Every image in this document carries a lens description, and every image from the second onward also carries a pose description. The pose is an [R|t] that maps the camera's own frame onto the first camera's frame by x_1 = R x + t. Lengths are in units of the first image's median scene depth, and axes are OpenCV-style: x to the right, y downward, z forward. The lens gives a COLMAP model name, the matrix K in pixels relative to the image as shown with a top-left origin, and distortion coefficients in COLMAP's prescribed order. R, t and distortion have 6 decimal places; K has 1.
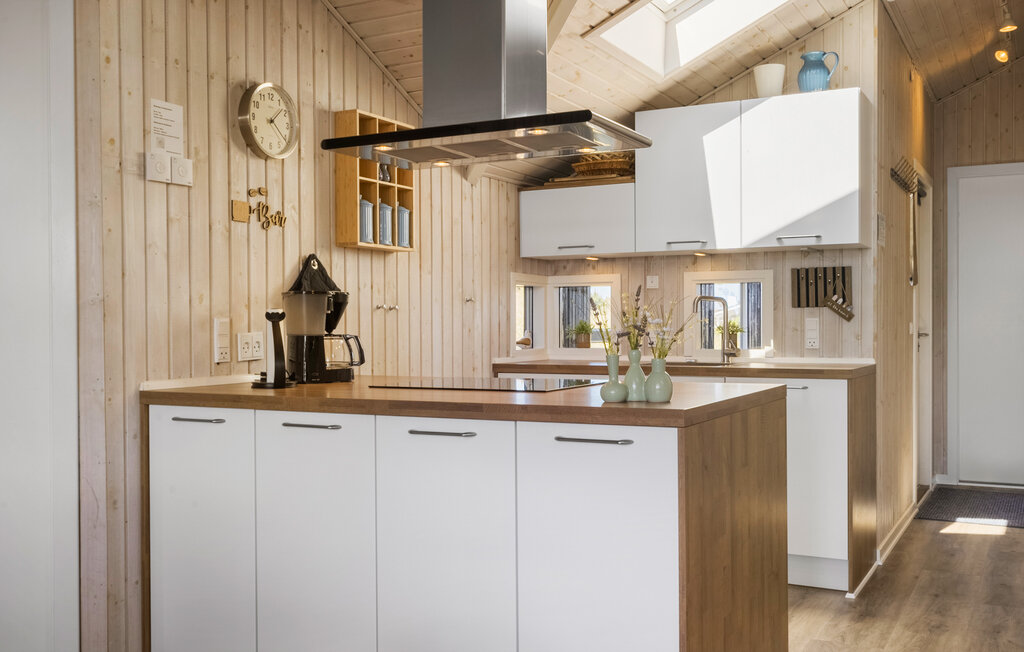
lens RADIAL K [[1021.9, 0, 512.6], [0, 1021.9, 327.9], [0, 0, 1]] dist [-0.000412, 0.000000]
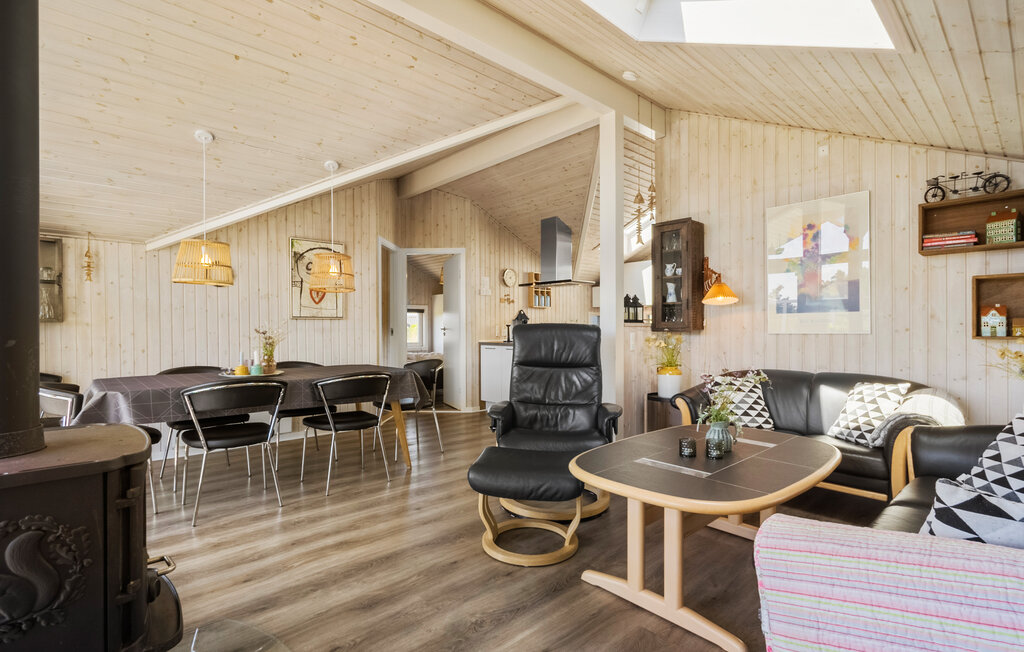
lens RADIAL K [[491.1, 0, 510.0], [0, 491.1, 327.5], [0, 0, 1]] dist [0.001204, 0.000219]
pose [[0.944619, 0.003601, -0.328149, 0.420093], [-0.004487, 0.999988, -0.001945, 0.001049], [0.328138, 0.003310, 0.944624, -0.884046]]
